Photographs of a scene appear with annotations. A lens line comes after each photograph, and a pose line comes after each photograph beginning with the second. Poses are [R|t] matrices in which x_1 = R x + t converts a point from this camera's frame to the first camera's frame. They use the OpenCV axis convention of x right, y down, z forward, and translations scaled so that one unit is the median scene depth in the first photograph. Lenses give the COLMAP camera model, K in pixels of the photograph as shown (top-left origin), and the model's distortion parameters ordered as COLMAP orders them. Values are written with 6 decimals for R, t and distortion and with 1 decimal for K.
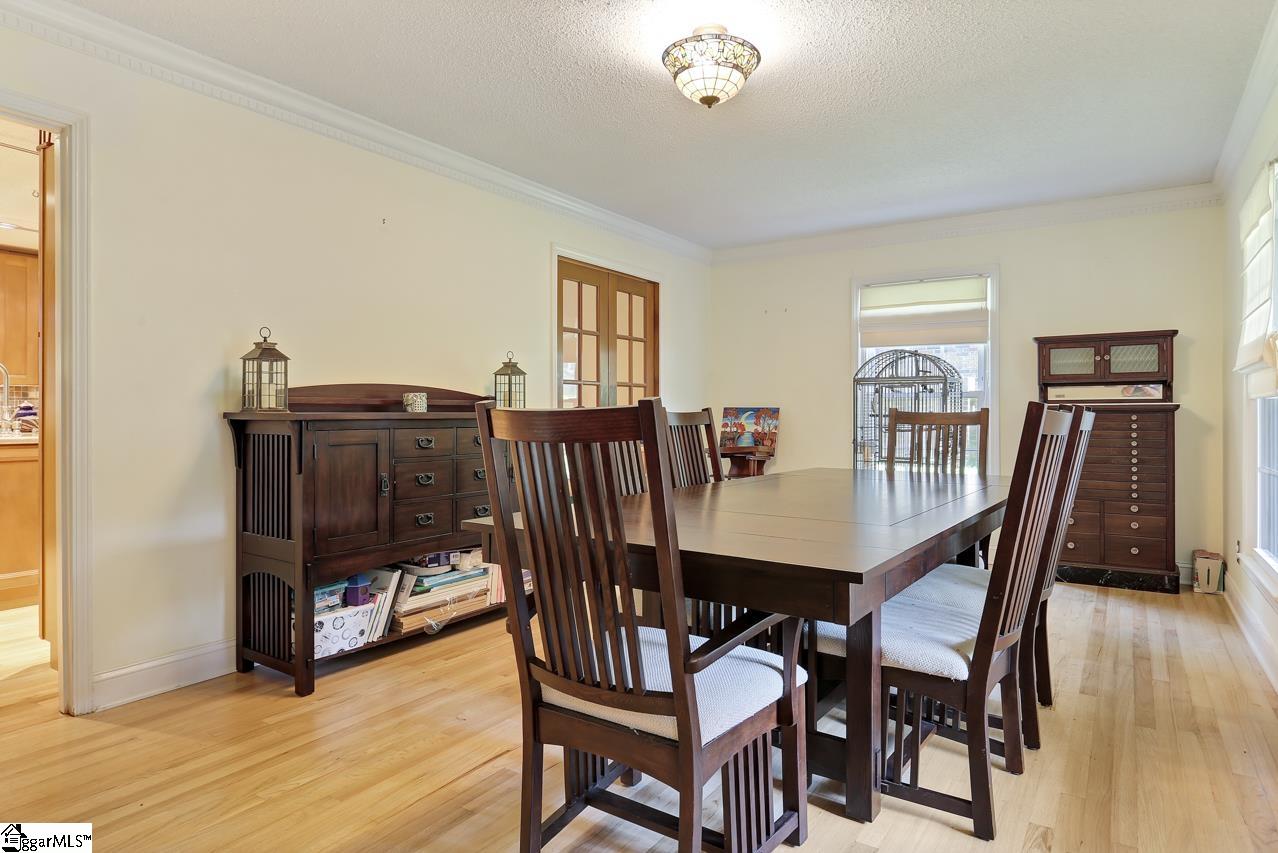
lens RADIAL K [[751.5, 0, 637.6], [0, 751.5, 417.6], [0, 0, 1]] dist [-0.003419, -0.000015]
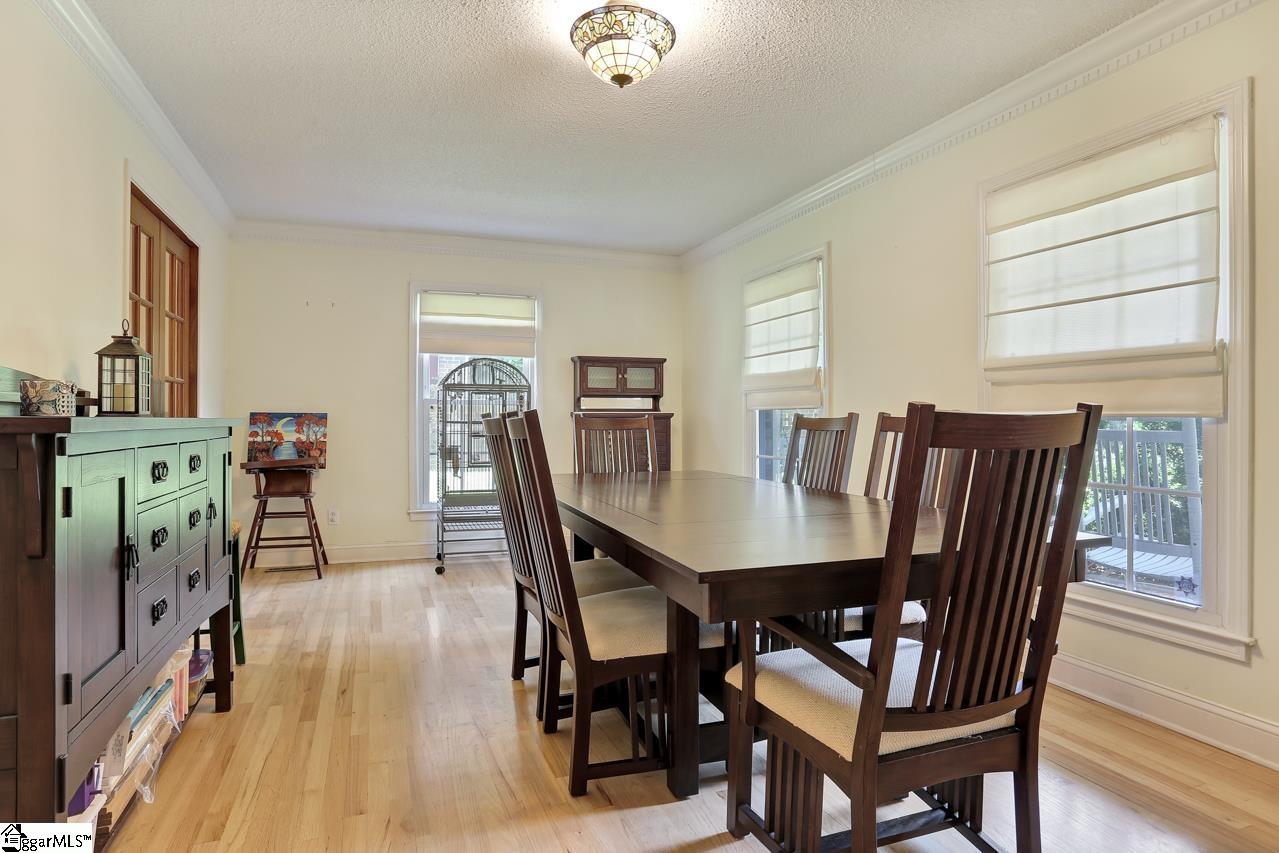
lens RADIAL K [[695.5, 0, 638.6], [0, 695.5, 425.7], [0, 0, 1]] dist [-0.001054, 0.000116]
pose [[0.590479, -0.005072, 0.807037, -0.294237], [0.006571, 0.999977, 0.001477, 0.003211], [-0.807027, 0.004430, 0.590499, 0.251726]]
